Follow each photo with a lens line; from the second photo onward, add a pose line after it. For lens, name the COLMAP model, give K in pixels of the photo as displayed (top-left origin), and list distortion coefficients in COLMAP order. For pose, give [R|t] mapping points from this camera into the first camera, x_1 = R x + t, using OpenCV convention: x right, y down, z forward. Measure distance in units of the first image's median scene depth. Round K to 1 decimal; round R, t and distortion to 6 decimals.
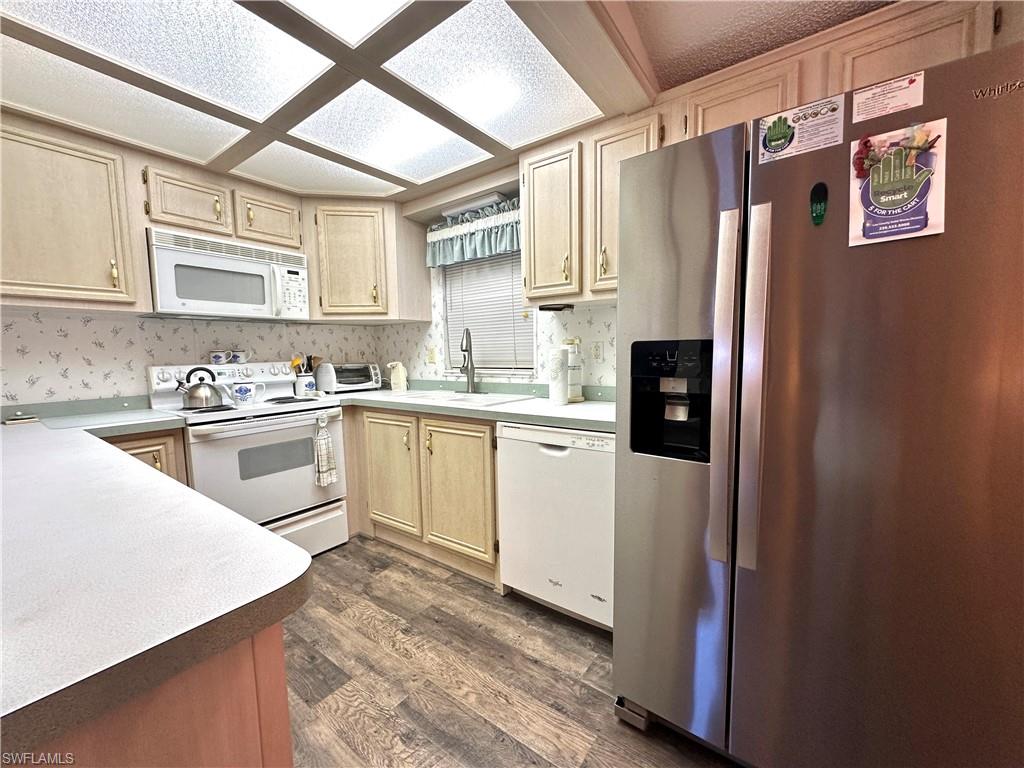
lens RADIAL K [[409.6, 0, 510.2], [0, 409.6, 384.7], [0, 0, 1]] dist [-0.004983, 0.001296]
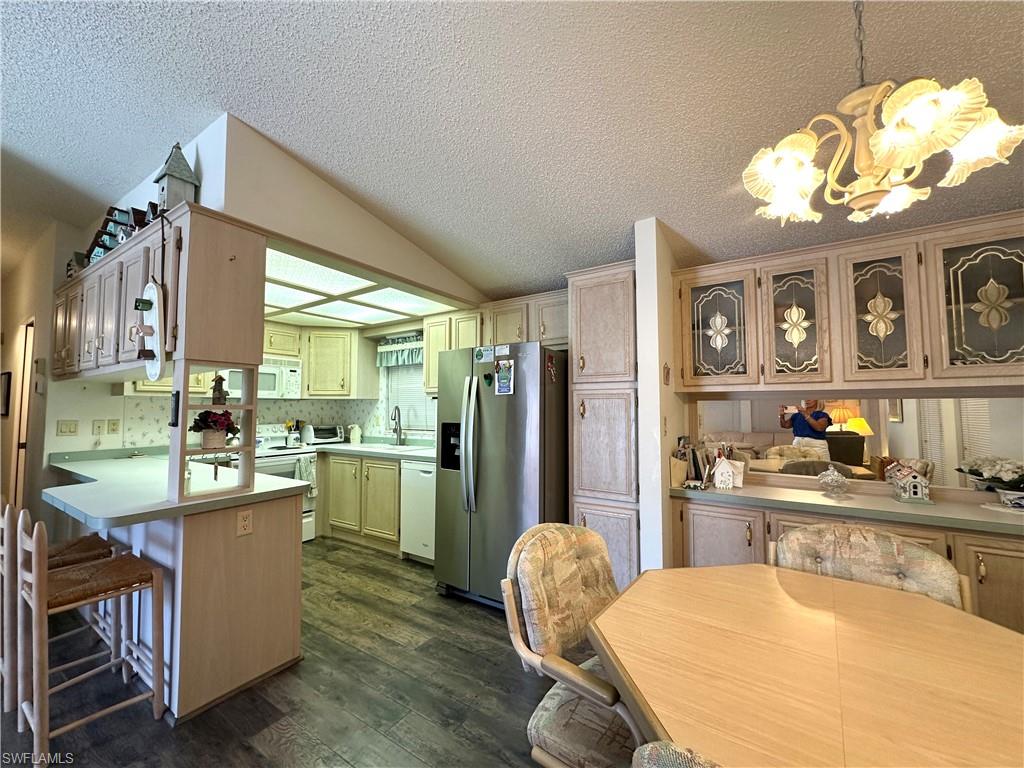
lens RADIAL K [[409.6, 0, 509.1], [0, 409.6, 384.9], [0, 0, 1]] dist [-0.004983, 0.001296]
pose [[0.998440, 0.019590, 0.052281, 0.278689], [-0.012171, 0.990270, -0.138629, 0.003623], [-0.054488, 0.137776, 0.988963, -0.730878]]
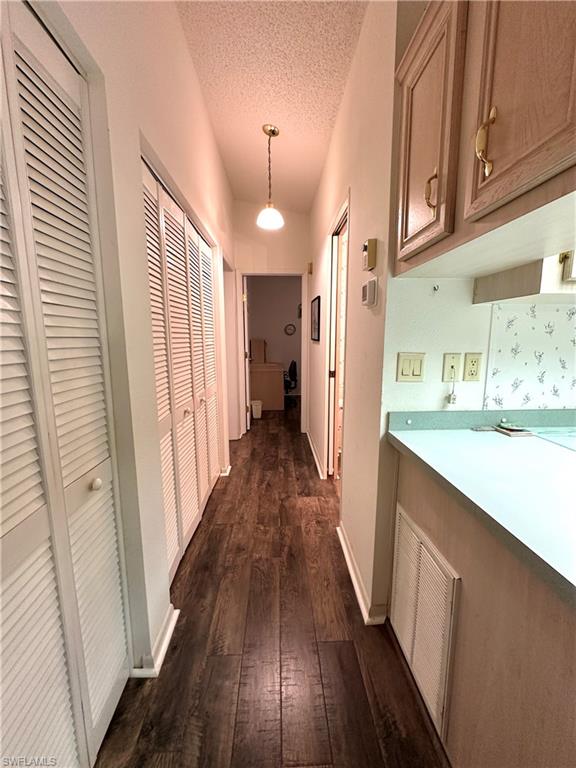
lens RADIAL K [[307.2, 0, 286.1], [0, 307.2, 384.8], [0, 0, 1]] dist [-0.004983, 0.001296]
pose [[0.620474, 0.134318, -0.772638, -0.775384], [-0.073192, 0.990841, 0.113474, -0.038115], [0.780804, -0.013857, 0.624623, 0.153687]]
